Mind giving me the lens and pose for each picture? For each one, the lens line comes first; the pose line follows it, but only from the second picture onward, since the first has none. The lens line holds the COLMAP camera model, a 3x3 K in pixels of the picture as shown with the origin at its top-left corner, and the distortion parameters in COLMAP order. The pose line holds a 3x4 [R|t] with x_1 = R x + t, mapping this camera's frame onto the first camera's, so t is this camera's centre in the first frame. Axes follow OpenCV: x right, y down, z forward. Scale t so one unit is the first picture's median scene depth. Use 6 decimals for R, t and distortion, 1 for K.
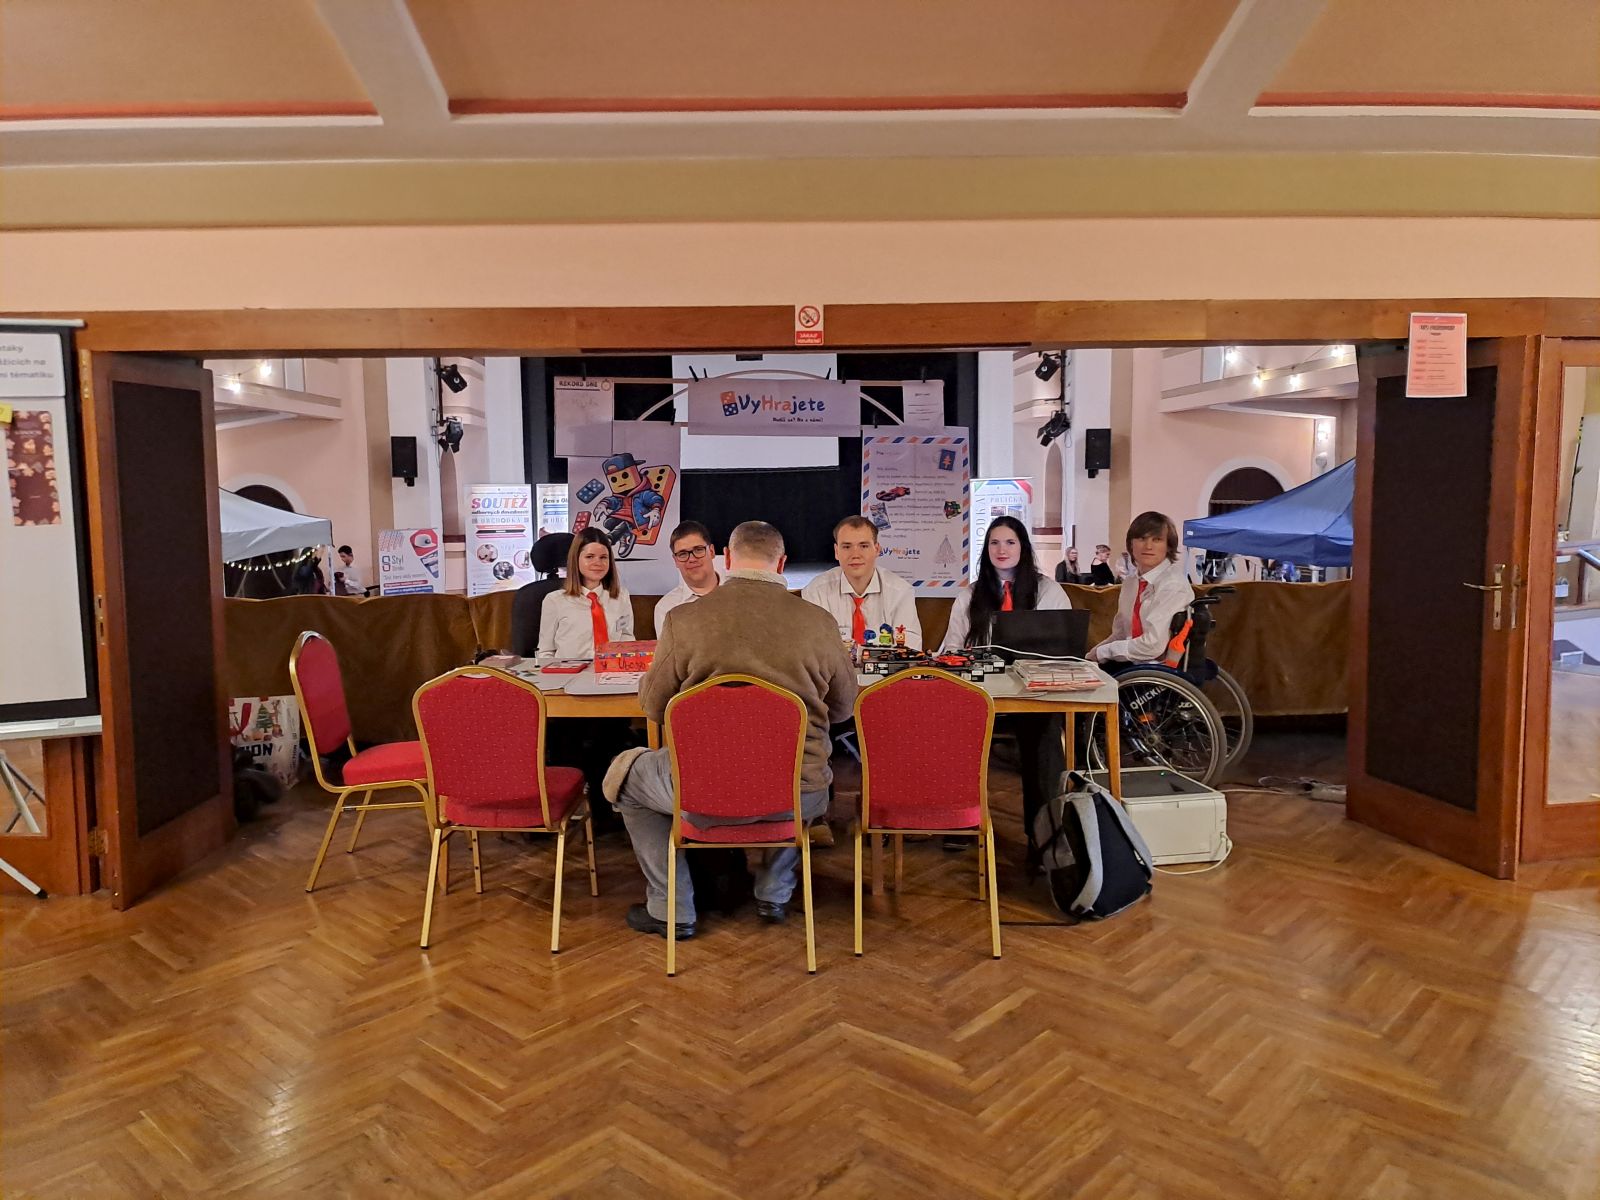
lens RADIAL K [[1182.8, 0, 748.9], [0, 1182.8, 593.8], [0, 0, 1]] dist [0.071326, -0.069168]
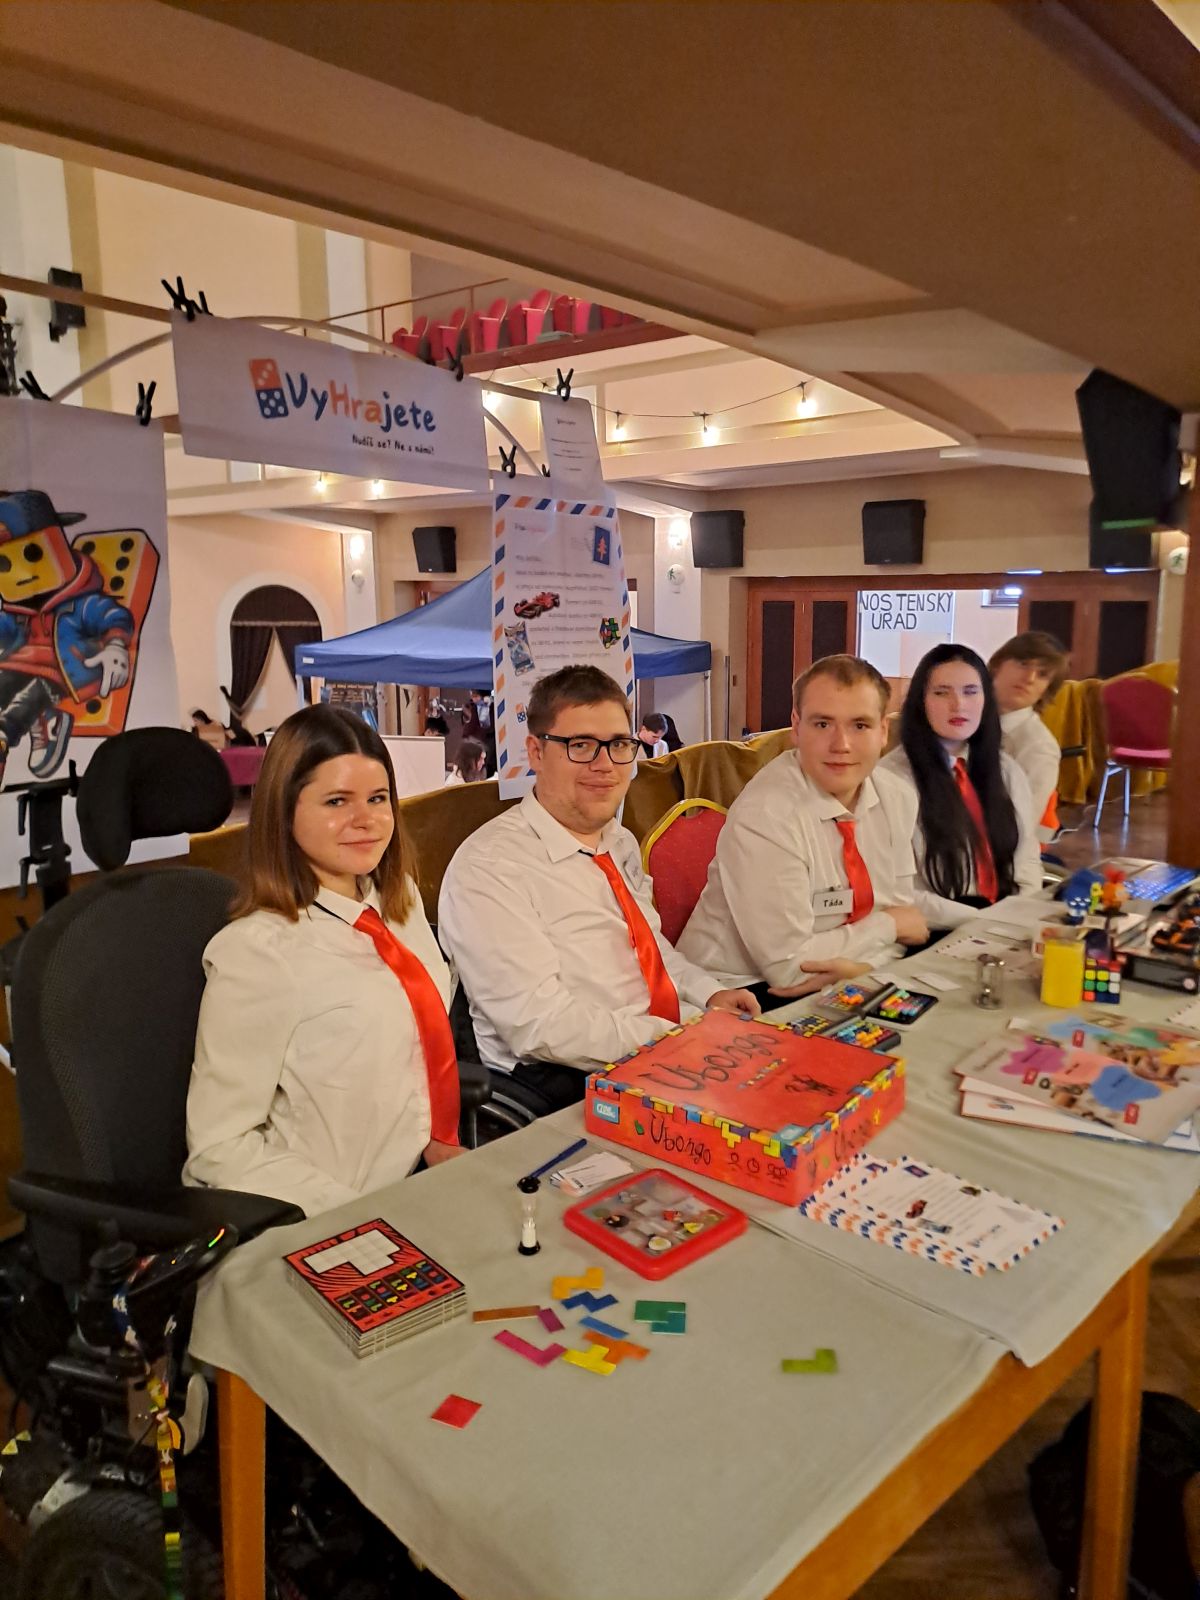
lens RADIAL K [[1167.5, 0, 645.0], [0, 1167.5, 815.4], [0, 0, 1]] dist [0.068621, -0.087567]
pose [[0.650818, -0.134804, 0.747171, -0.265105], [0.063677, 0.990336, 0.123211, -0.052865], [-0.756559, -0.032610, 0.653112, 0.618319]]
